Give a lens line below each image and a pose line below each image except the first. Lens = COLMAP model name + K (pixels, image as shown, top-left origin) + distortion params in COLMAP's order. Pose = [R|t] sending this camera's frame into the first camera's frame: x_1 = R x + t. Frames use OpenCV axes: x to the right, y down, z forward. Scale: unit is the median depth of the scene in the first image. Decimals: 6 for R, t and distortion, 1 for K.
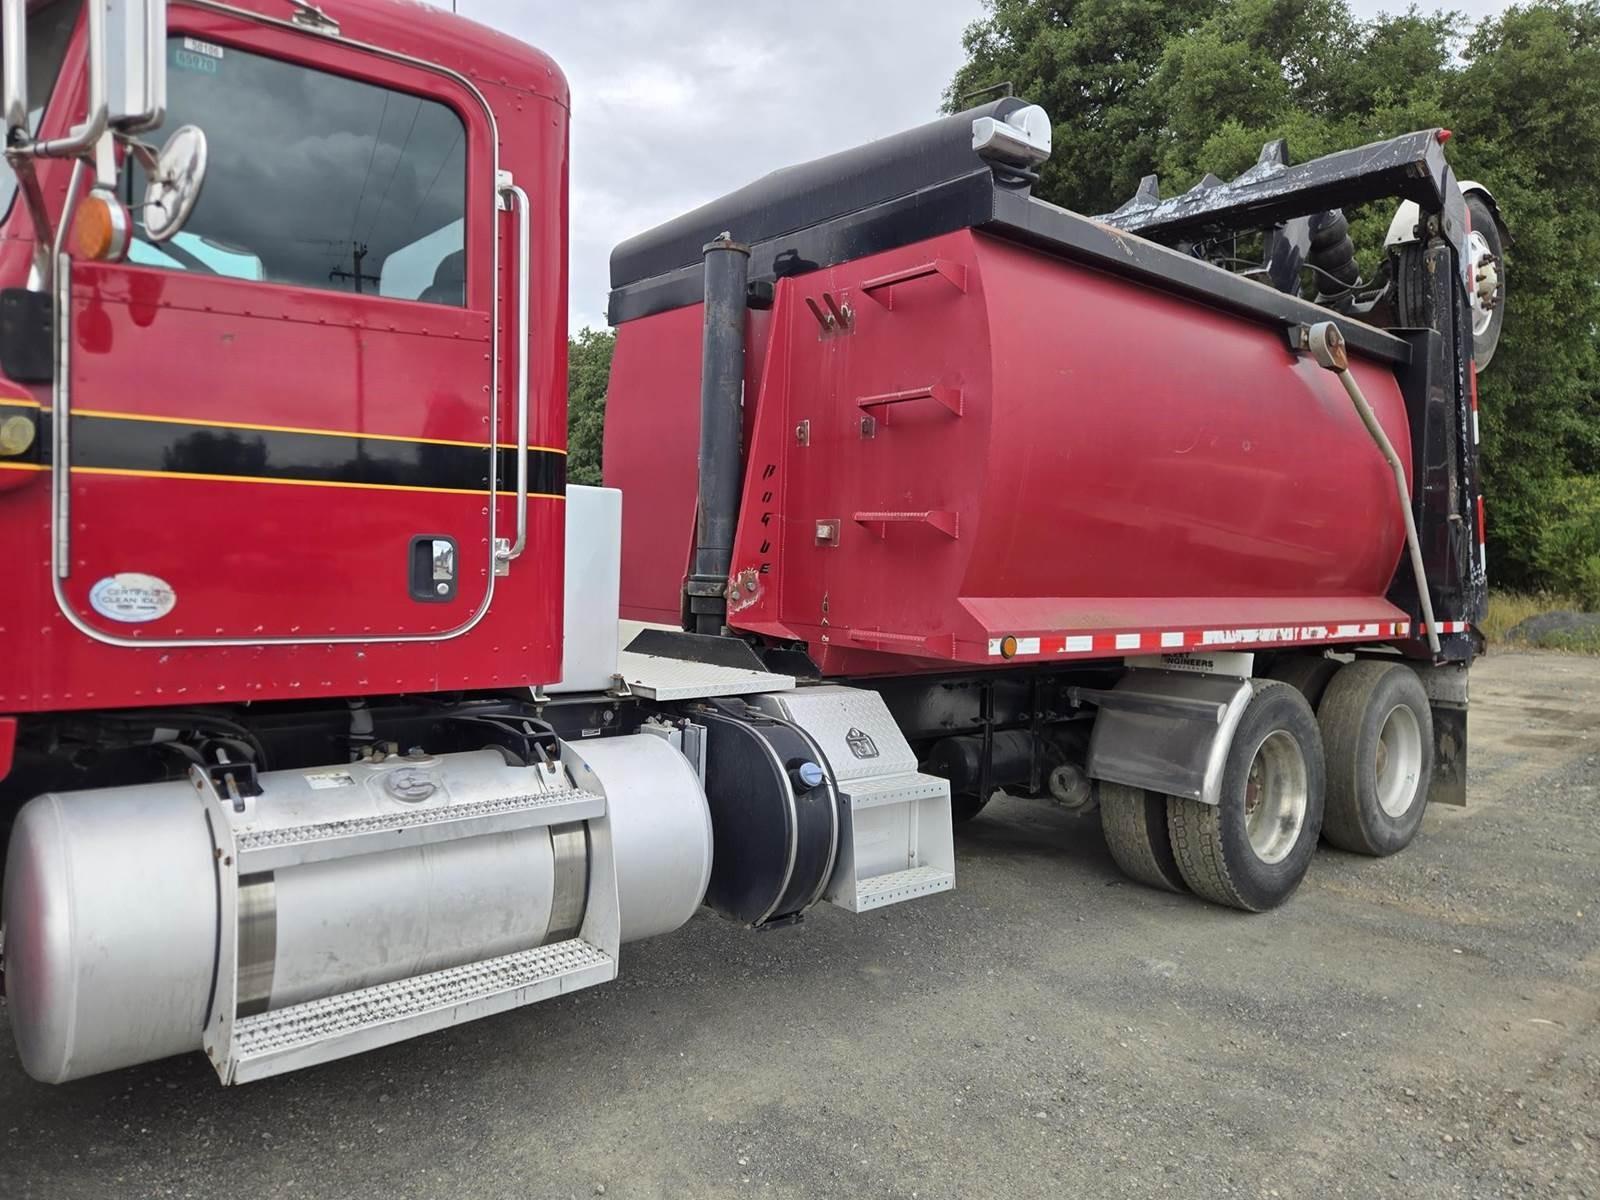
lens RADIAL K [[1086.3, 0, 770.5], [0, 1086.3, 577.0], [0, 0, 1]] dist [0.077163, -0.063413]
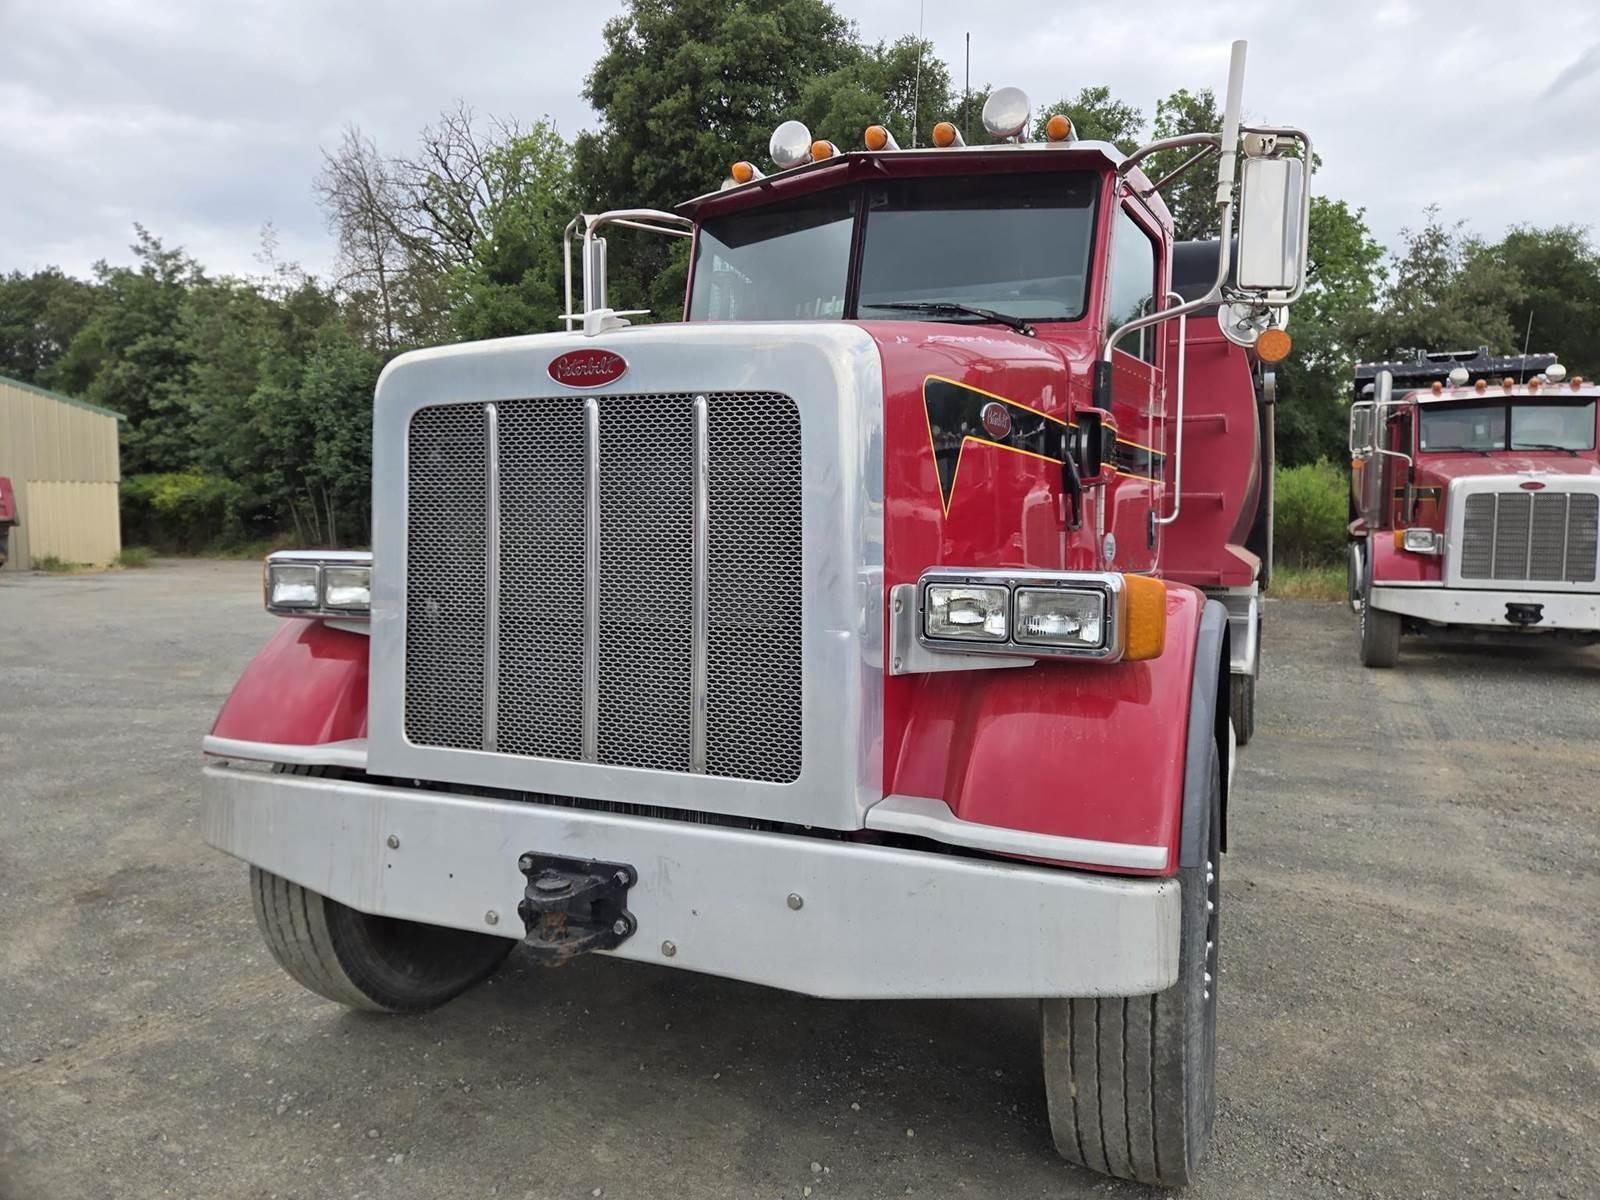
lens RADIAL K [[1078.9, 0, 797.7], [0, 1078.9, 580.0], [0, 0, 1]] dist [0.077617, -0.072397]
pose [[0.895178, -0.032878, 0.444494, -0.801312], [0.020110, 0.999239, 0.033412, 0.001678], [-0.445255, -0.020970, 0.895158, -0.113294]]
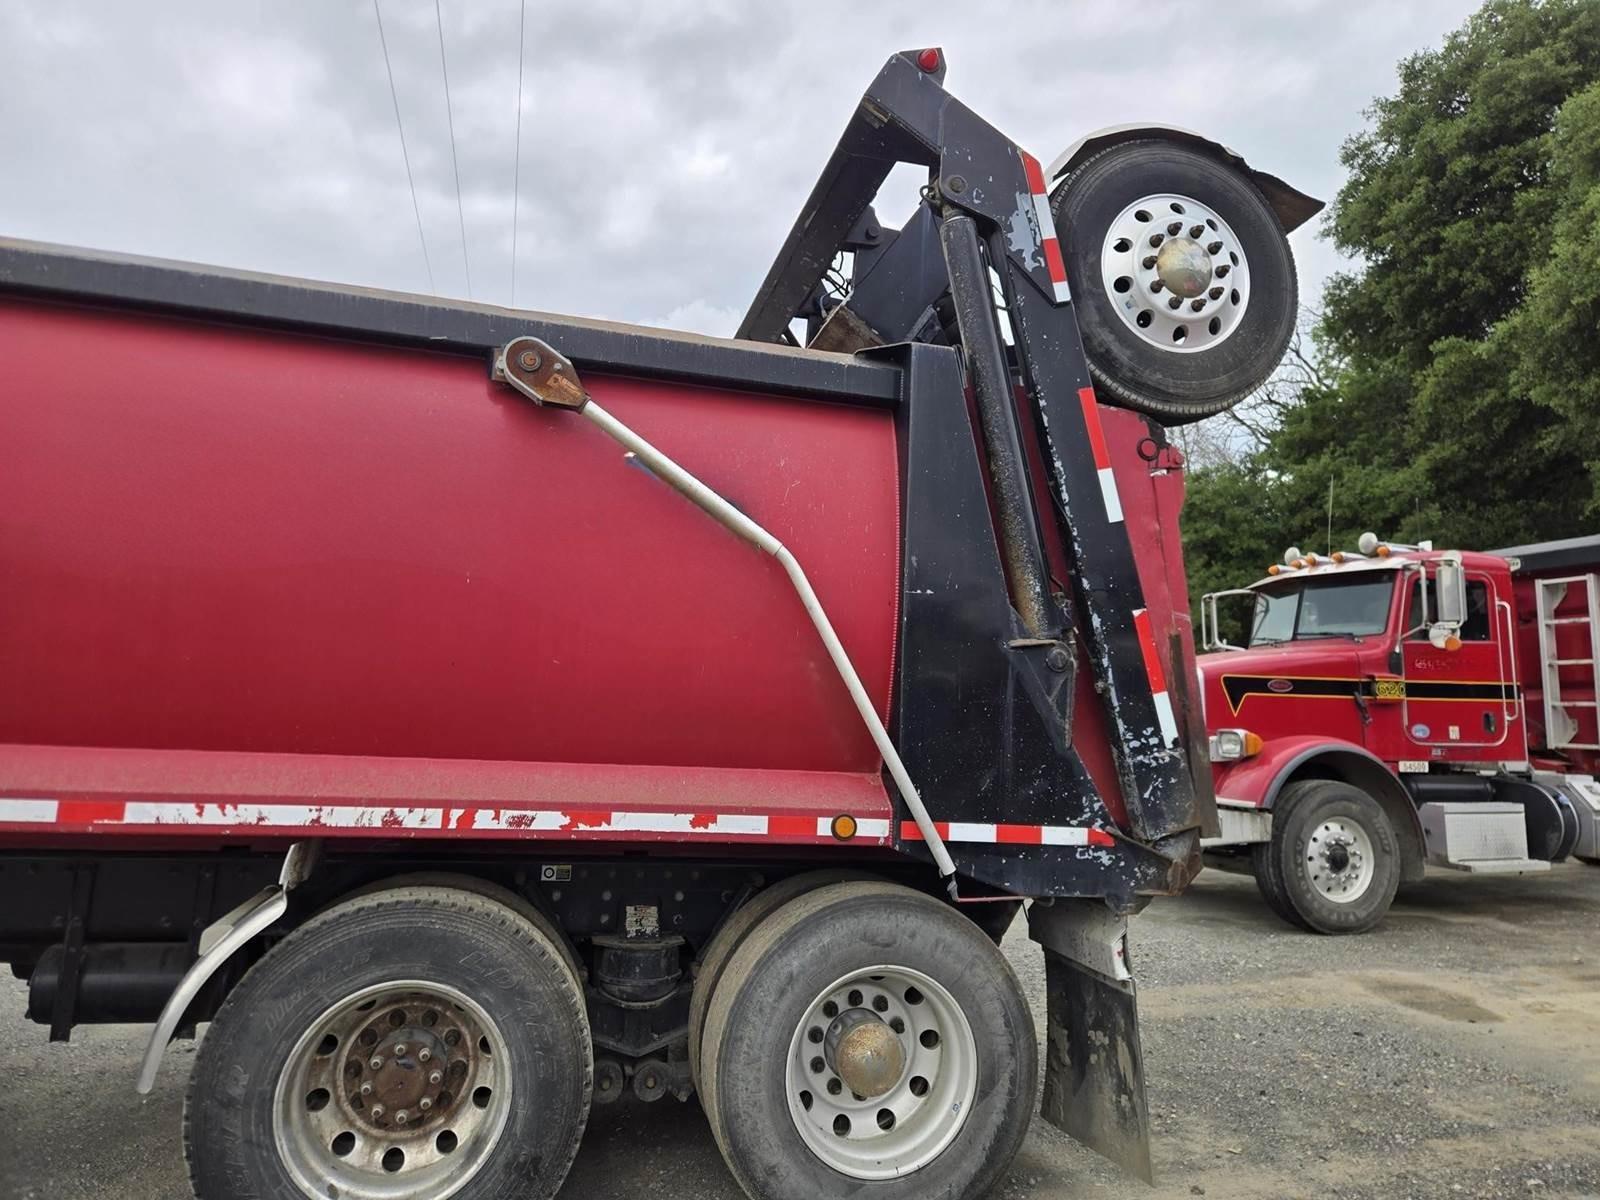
lens RADIAL K [[1064.3, 0, 800.1], [0, 1064.3, 570.8], [0, 0, 1]] dist [0.077904, -0.058908]
pose [[0.893360, -0.048331, -0.446735, 0.916335], [-0.031373, 0.985063, -0.169311, 0.010298], [0.448245, 0.165272, 0.878499, 0.524436]]
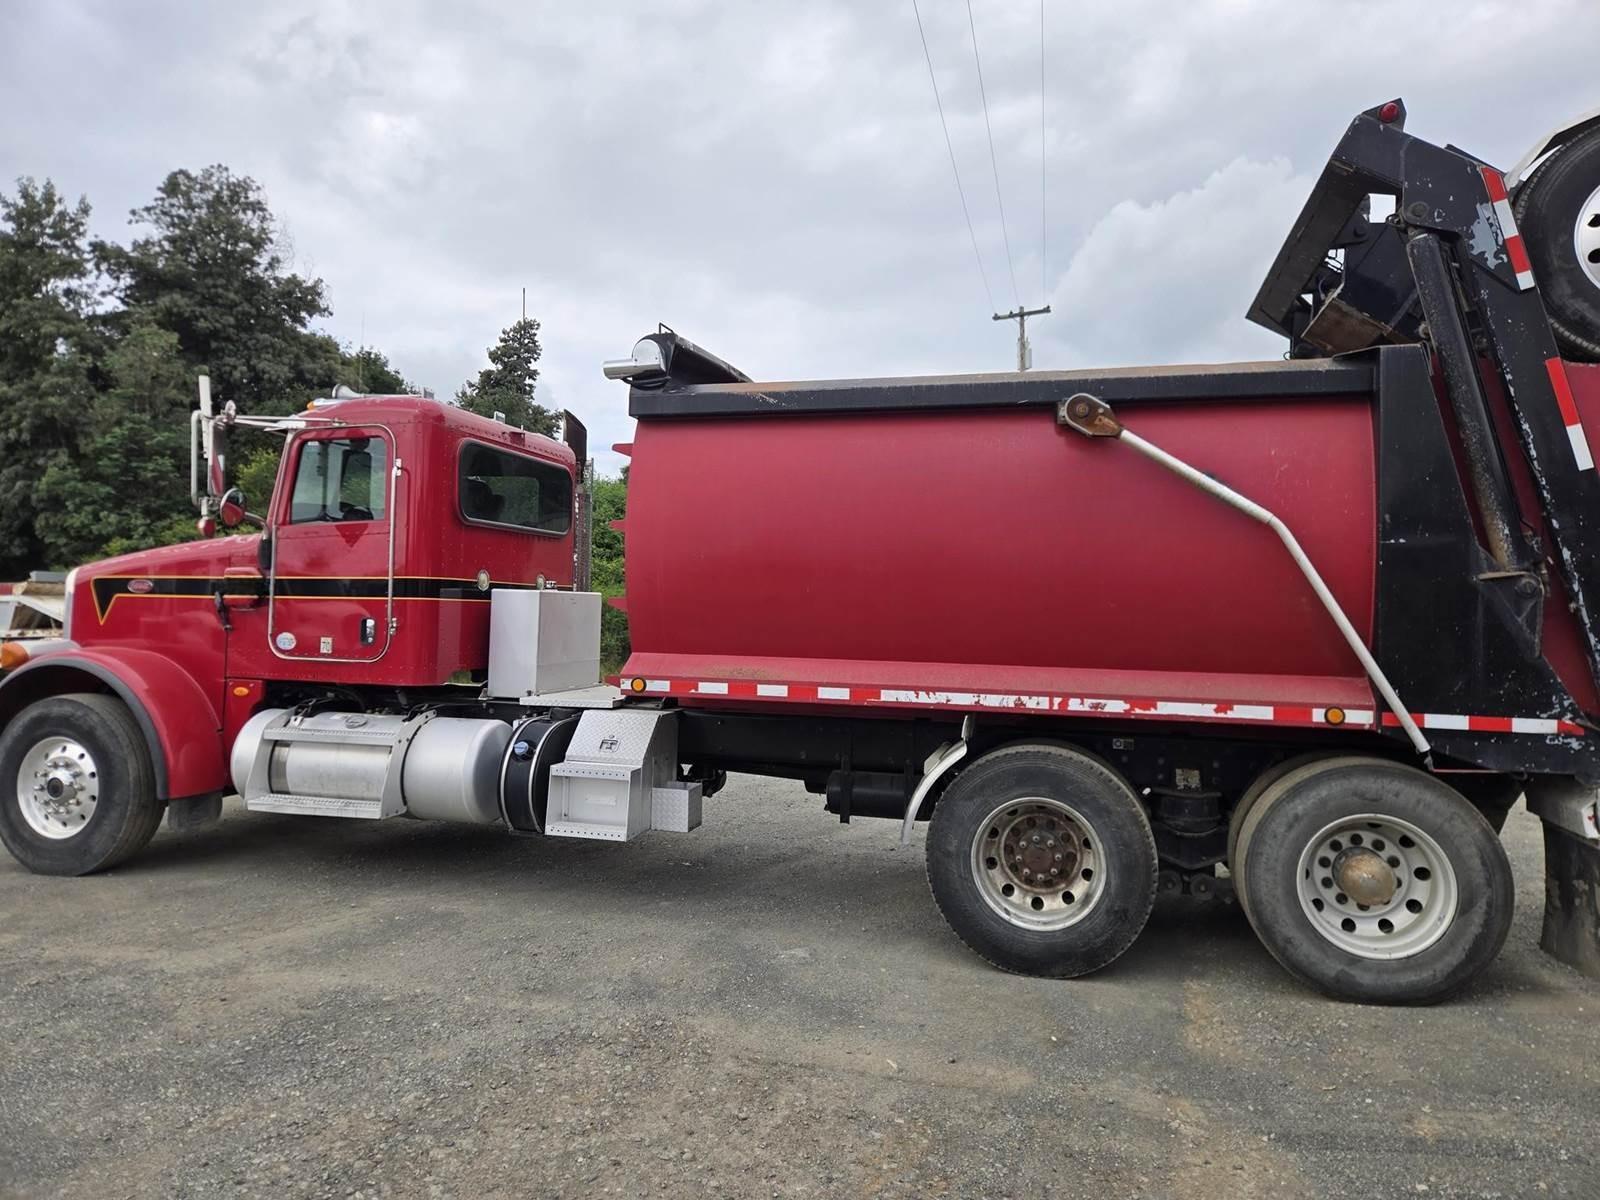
lens RADIAL K [[1057.8, 0, 803.4], [0, 1057.8, 582.9], [0, 0, 1]] dist [0.068555, -0.058844]
pose [[0.565116, -0.037399, -0.824163, 1.136648], [-0.018991, 0.998118, -0.058315, 0.002367], [0.824793, 0.048606, 0.563342, 0.252179]]
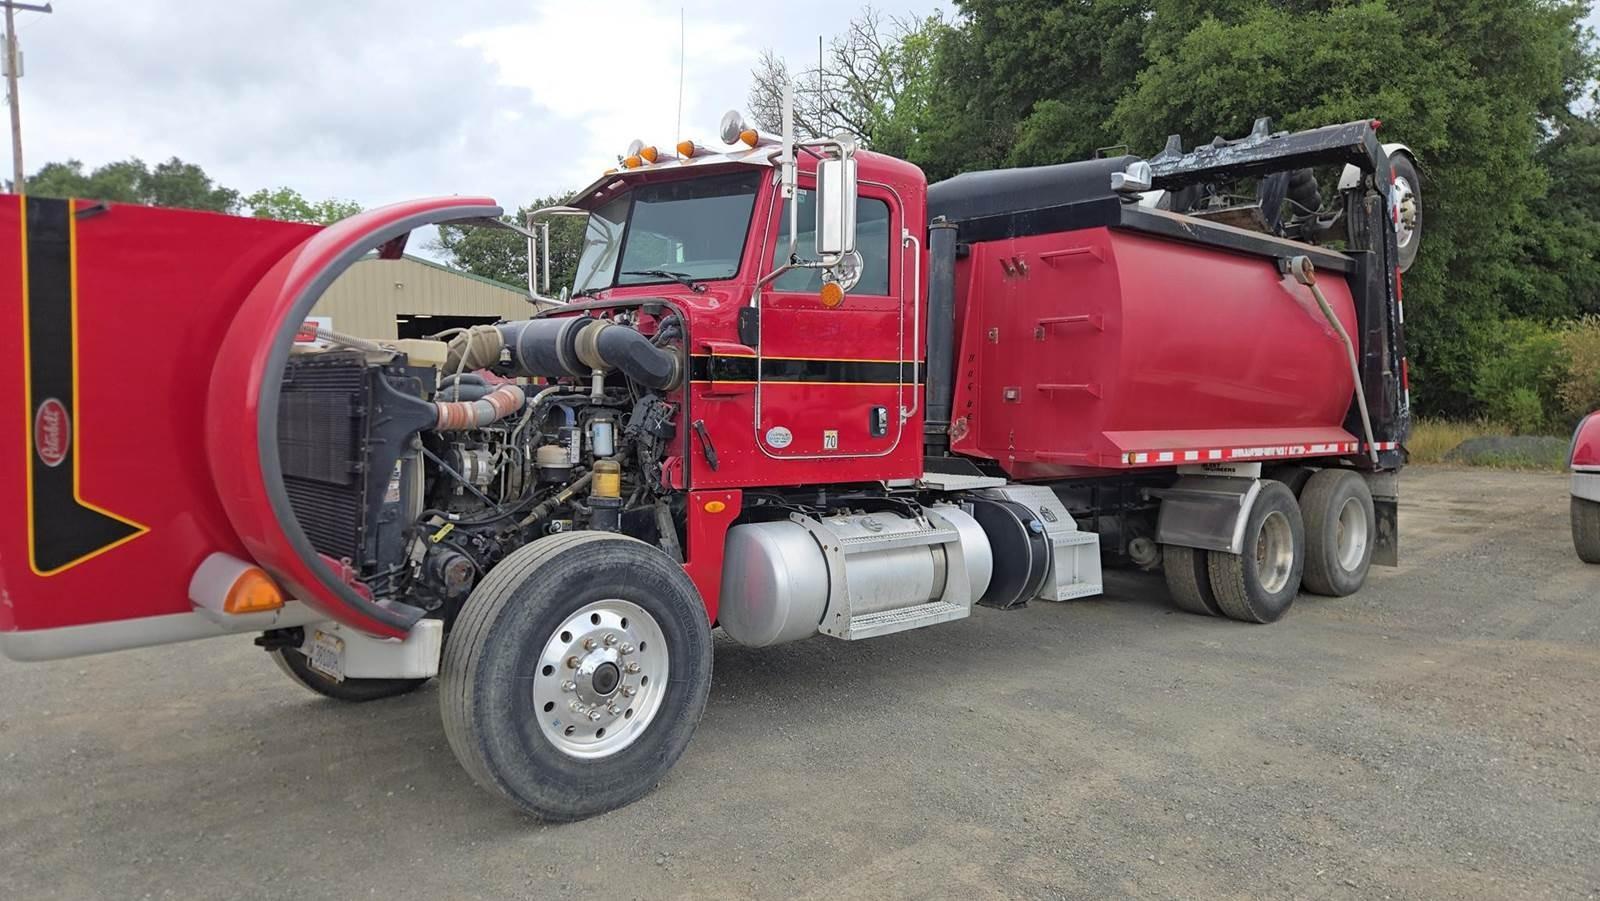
lens RADIAL K [[1075.1, 0, 753.8], [0, 1075.1, 429.9], [0, 0, 1]] dist [0.055840, -0.036566]
pose [[0.999807, -0.018280, 0.007208, -0.300452], [0.018197, 0.999769, 0.011467, -0.010648], [-0.007416, -0.011334, 0.999908, -0.562071]]
